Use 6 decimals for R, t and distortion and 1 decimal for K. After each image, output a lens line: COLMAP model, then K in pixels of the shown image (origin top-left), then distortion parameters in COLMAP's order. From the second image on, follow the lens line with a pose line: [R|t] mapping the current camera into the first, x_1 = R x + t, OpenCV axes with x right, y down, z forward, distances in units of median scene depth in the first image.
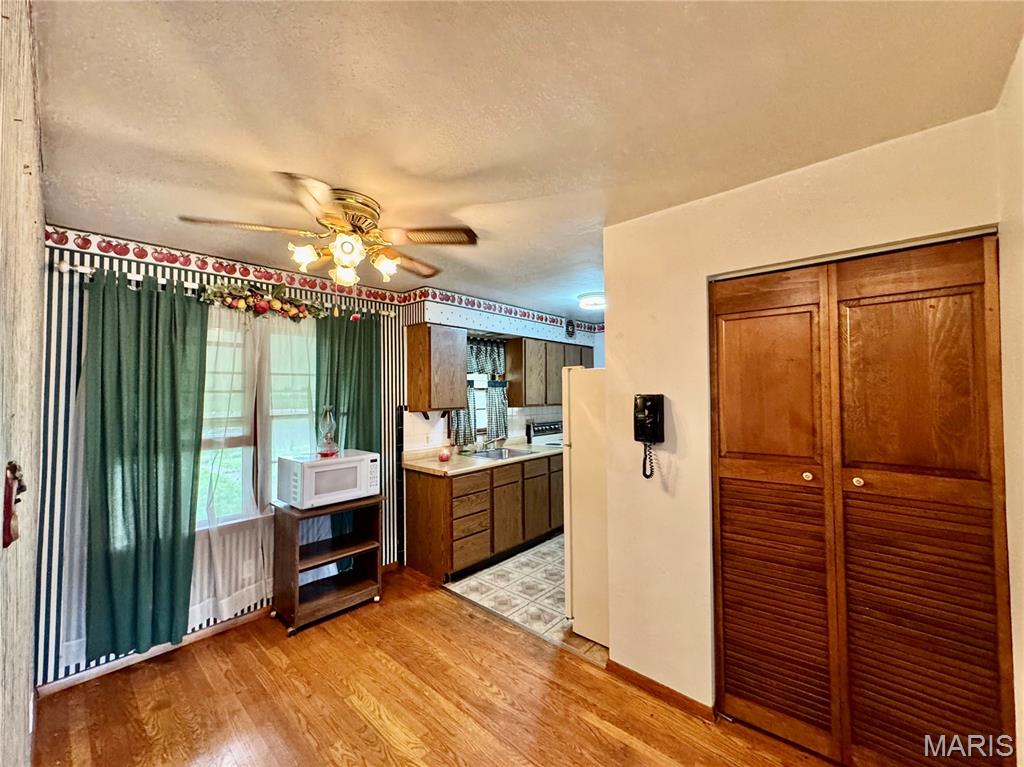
lens RADIAL K [[413.5, 0, 512.7], [0, 413.5, 384.1], [0, 0, 1]] dist [-0.001623, -0.000021]
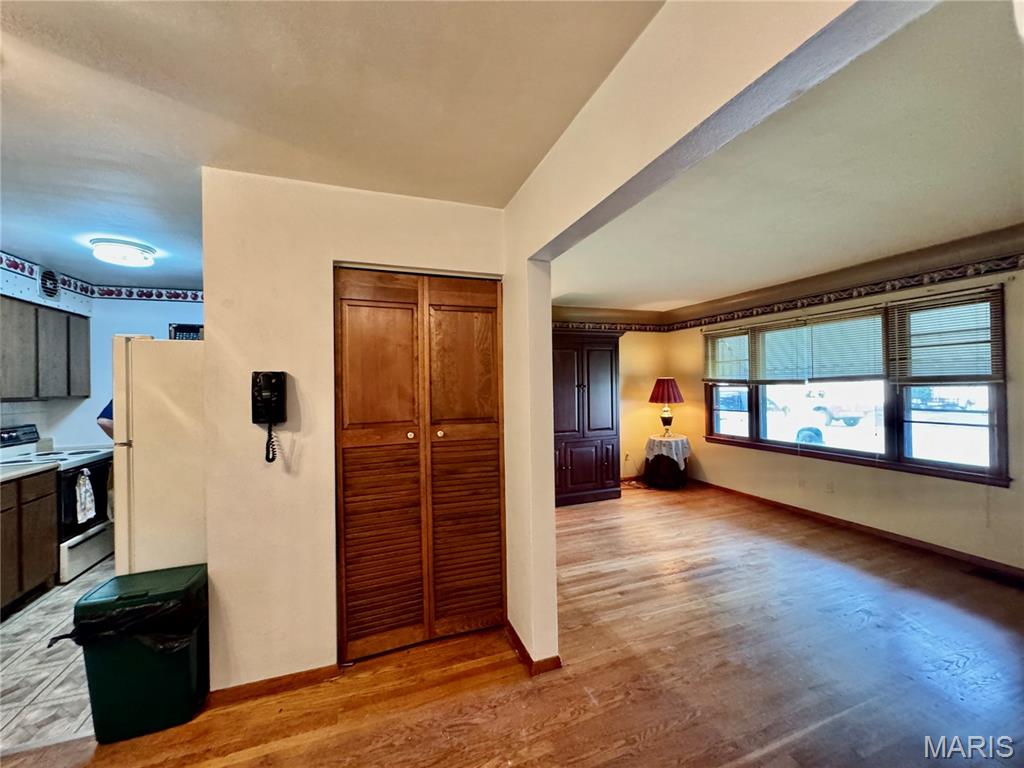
lens RADIAL K [[410.9, 0, 511.4], [0, 410.9, 383.2], [0, 0, 1]] dist [-0.002793, 0.000401]
pose [[0.467907, 0.004935, 0.883764, -0.152508], [-0.008151, 0.999966, -0.001268, 0.031866], [-0.883740, -0.006610, 0.467932, 0.063495]]
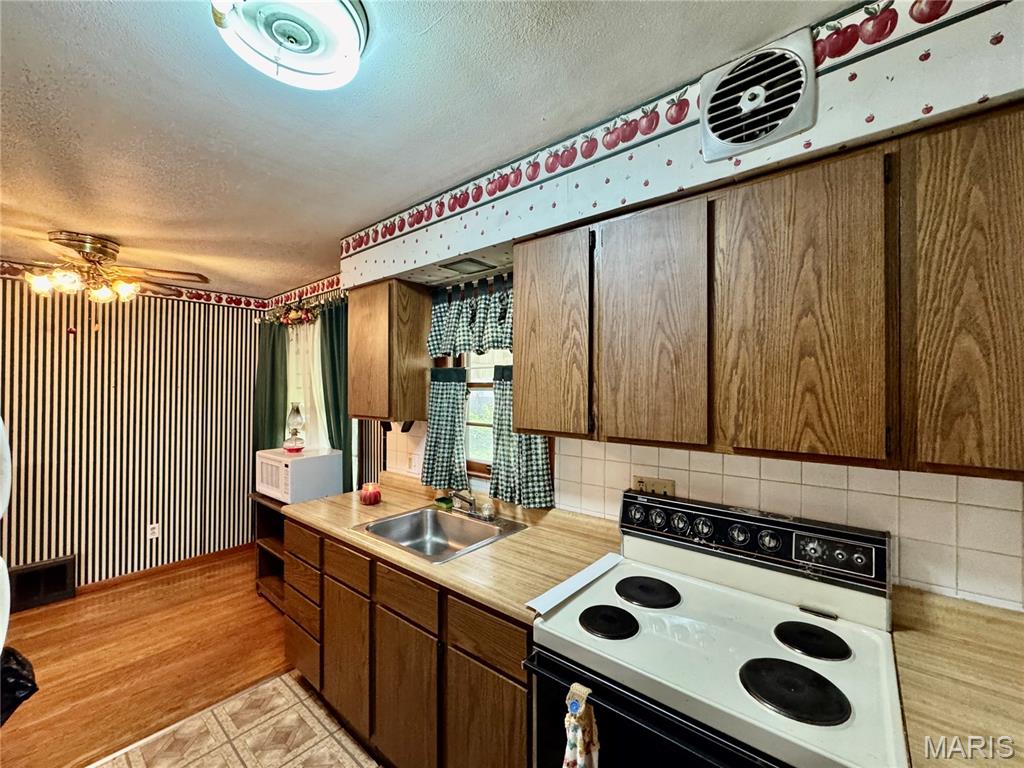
lens RADIAL K [[414.0, 0, 520.5], [0, 414.0, 385.3], [0, 0, 1]] dist [-0.006834, -0.000196]
pose [[0.046652, 0.002048, -0.998909, 0.565340], [0.020234, 0.999791, 0.002995, 0.016200], [0.998706, -0.020351, 0.046601, 1.415794]]
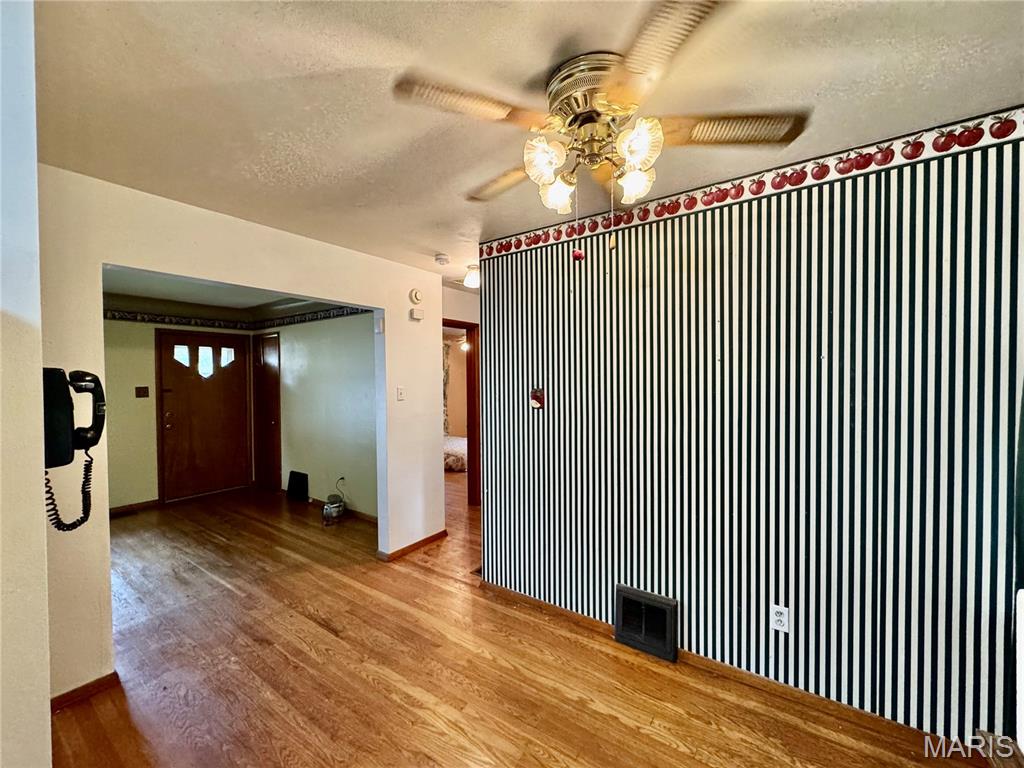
lens RADIAL K [[411.2, 0, 512.3], [0, 411.2, 384.2], [0, 0, 1]] dist [-0.000873, 0.000219]
pose [[-0.992444, 0.018882, -0.121234, -0.110261], [0.020245, 0.999745, -0.010017, 0.039649], [0.121014, -0.012395, -0.992573, 1.044393]]
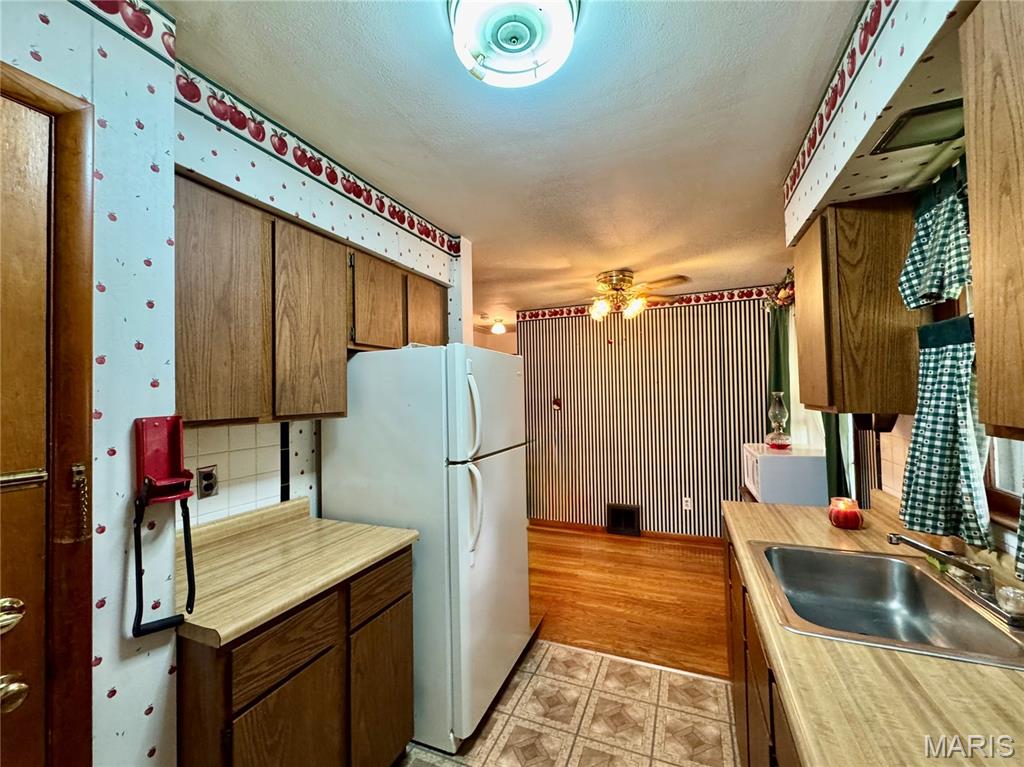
lens RADIAL K [[419.3, 0, 511.0], [0, 419.3, 384.4], [0, 0, 1]] dist [-0.001114, 0.000006]
pose [[-0.945669, 0.020484, -0.324485, 0.372458], [0.036222, 0.998438, -0.042537, 0.049249], [0.323107, -0.051979, -0.944934, 1.570151]]
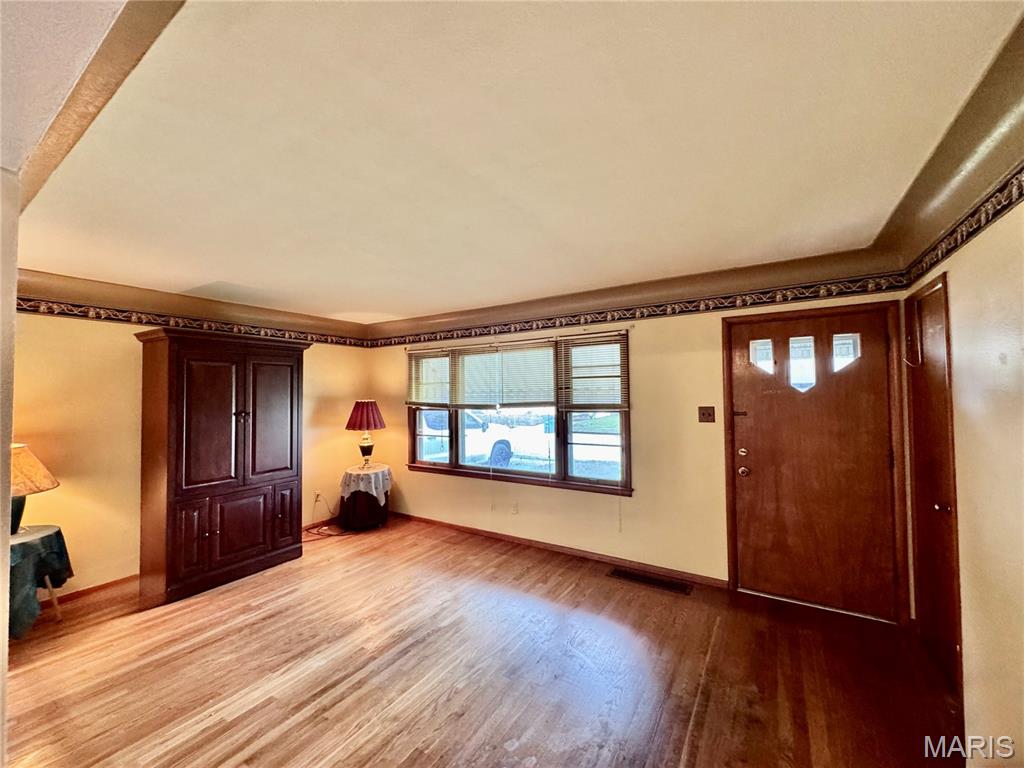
lens RADIAL K [[411.2, 0, 512.3], [0, 411.2, 384.2], [0, 0, 1]] dist [-0.000873, 0.000219]
pose [[-0.164011, 0.037291, 0.985753, 0.120493], [-0.009918, 0.999172, -0.039449, -0.004784], [-0.986409, -0.016246, -0.163505, 0.015853]]
